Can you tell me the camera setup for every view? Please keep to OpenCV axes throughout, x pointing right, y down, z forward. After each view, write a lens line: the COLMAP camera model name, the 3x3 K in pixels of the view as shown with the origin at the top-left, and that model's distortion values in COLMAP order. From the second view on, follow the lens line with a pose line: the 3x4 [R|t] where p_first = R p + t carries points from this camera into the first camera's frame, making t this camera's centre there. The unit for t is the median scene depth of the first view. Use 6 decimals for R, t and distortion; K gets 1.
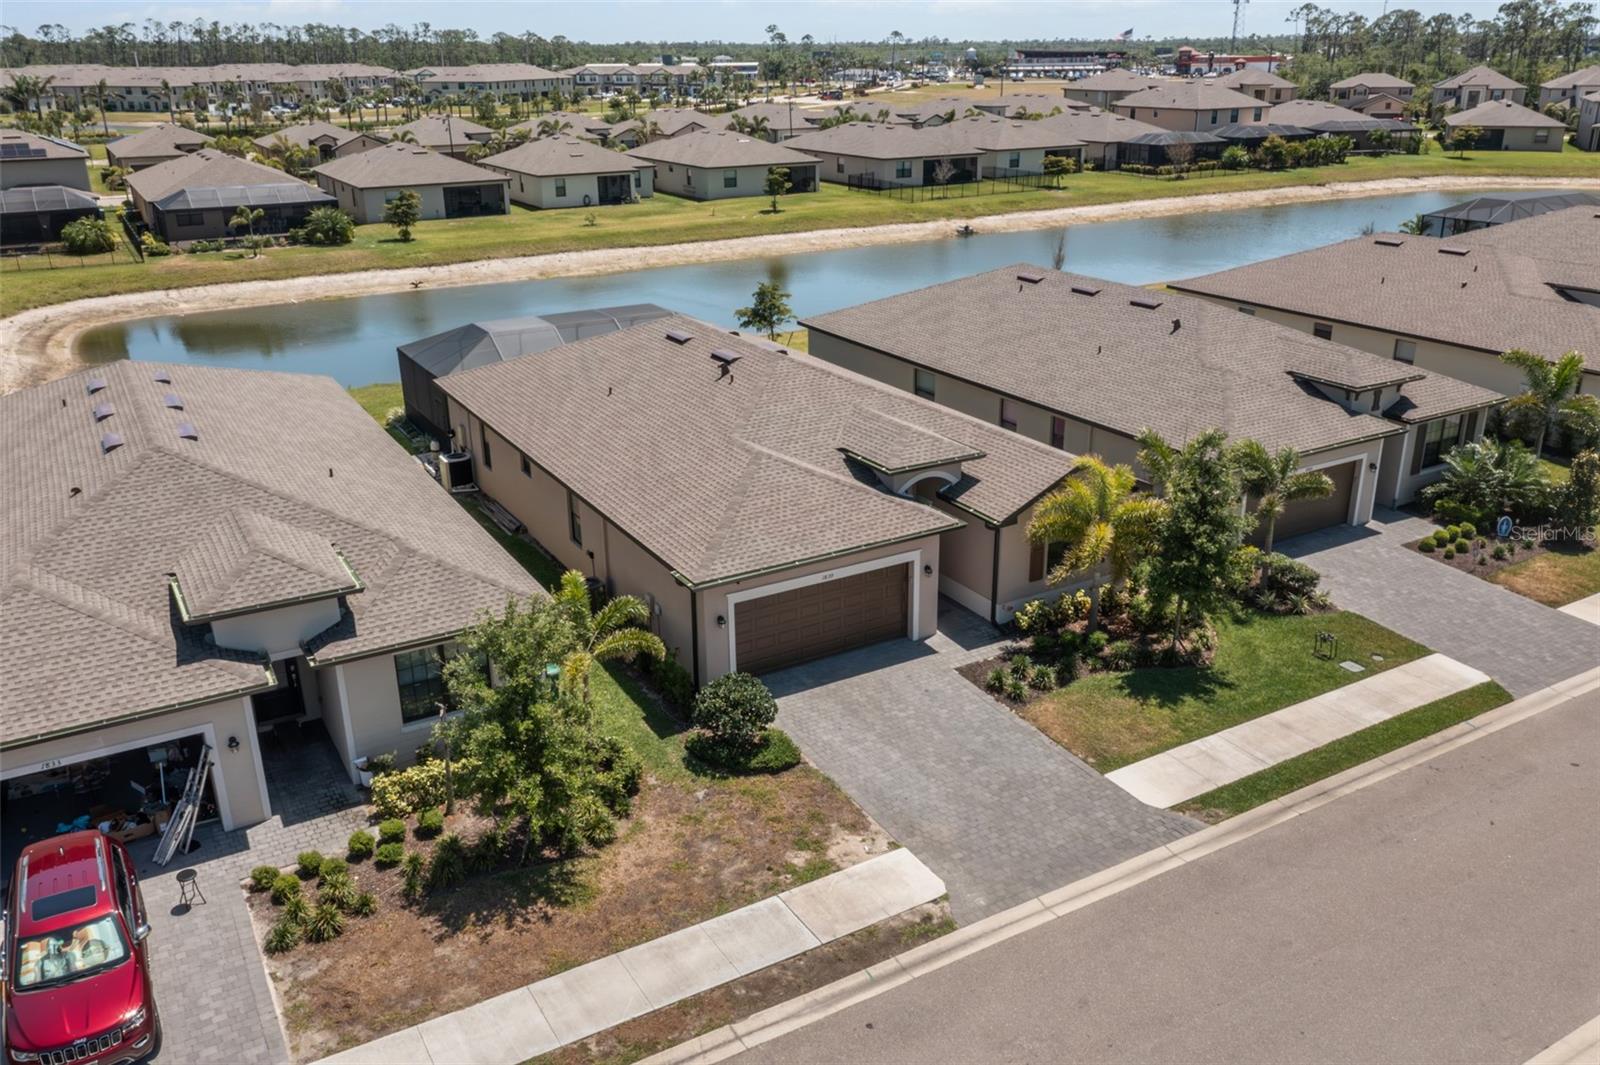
lens RADIAL K [[1285.3, 0, 800.0], [0, 1285.3, 532.5], [0, 0, 1]] dist [0.002249, 0.008422]
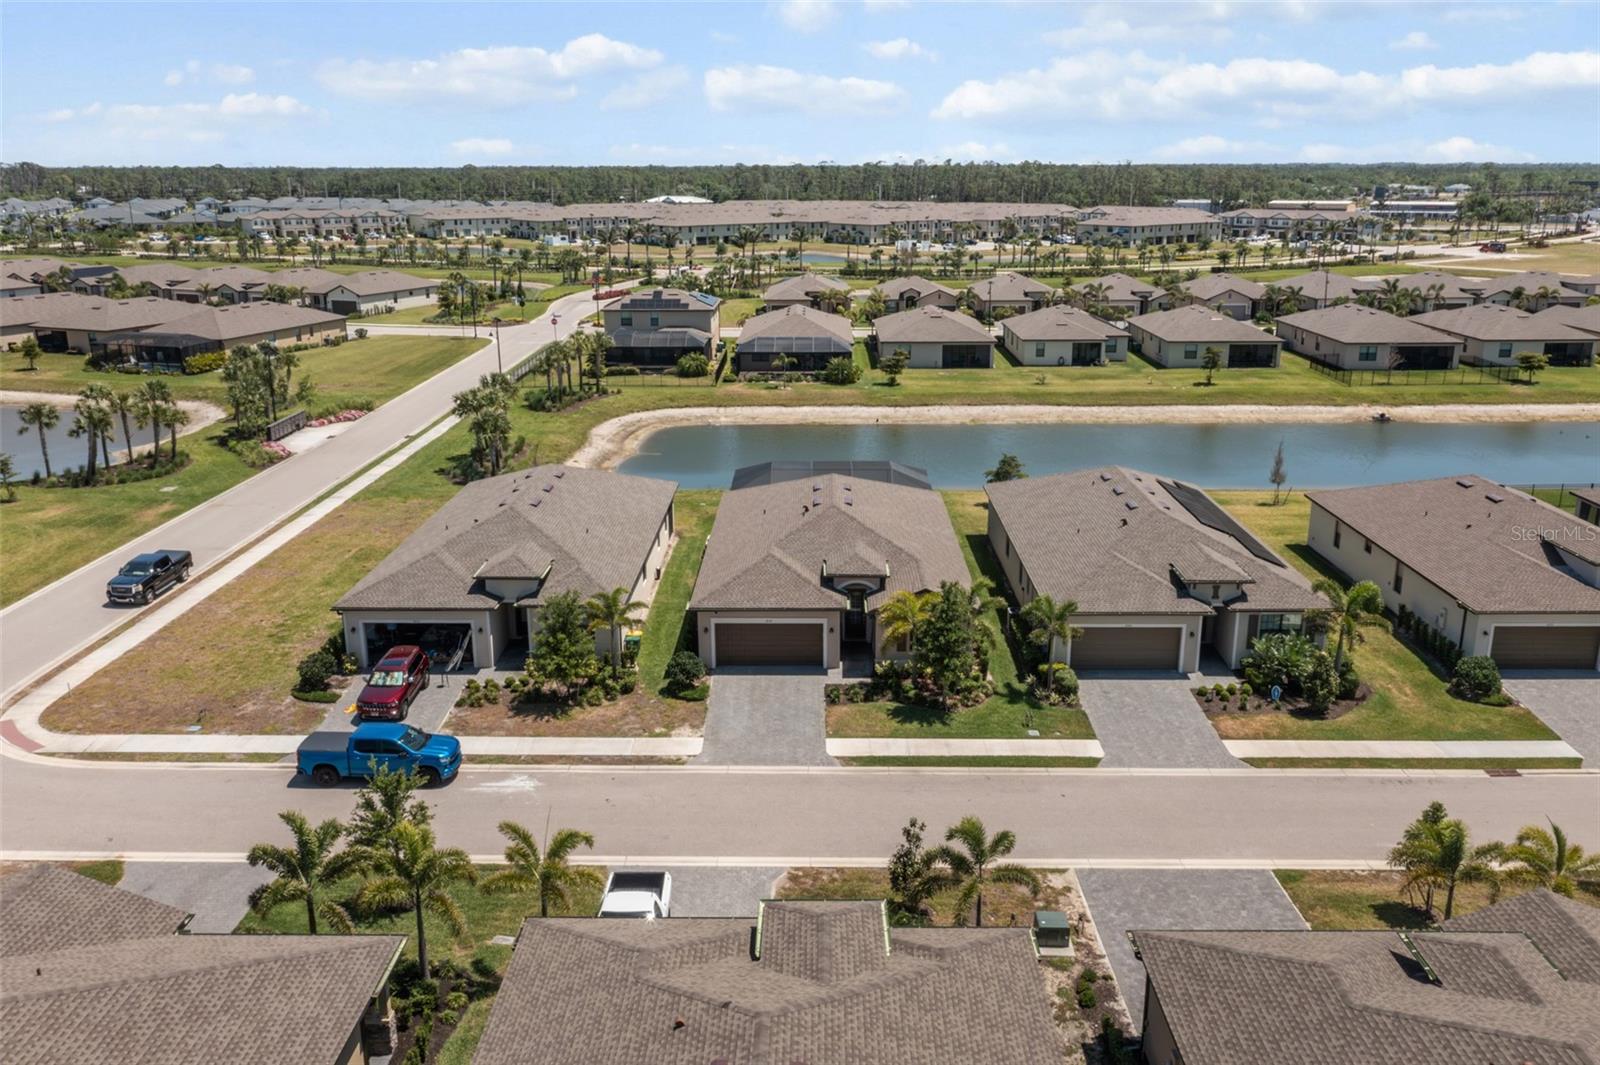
lens RADIAL K [[1319.6, 0, 800.0], [0, 1319.6, 532.5], [0, 0, 1]] dist [0.012107, 0.002680]
pose [[0.852285, 0.146815, -0.502051, 0.352976], [-0.187921, 0.981665, -0.031947, -0.014100], [0.488156, 0.121574, 0.864247, -0.240067]]
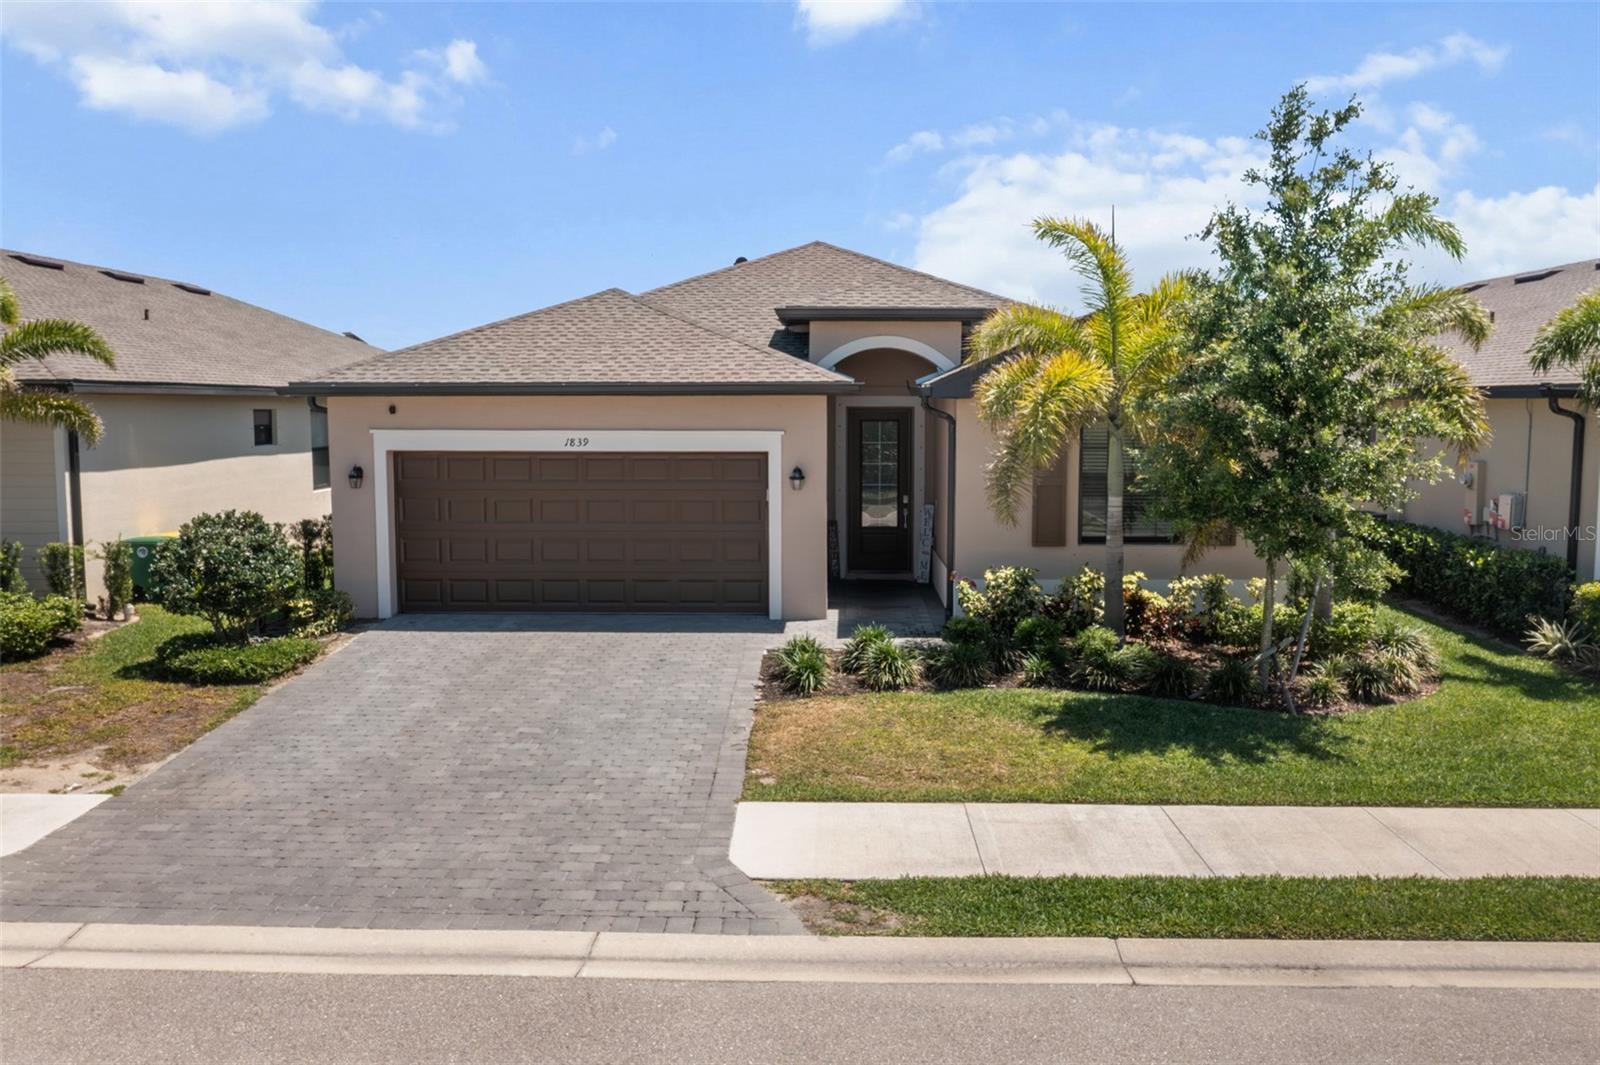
lens RADIAL K [[1319.6, 0, 800.0], [0, 1319.6, 532.5], [0, 0, 1]] dist [0.012107, 0.002680]
pose [[0.847062, 0.061388, -0.527936, 0.136530], [-0.199601, 0.957342, -0.208937, 0.057786], [0.492590, 0.282360, 0.823182, 0.202728]]
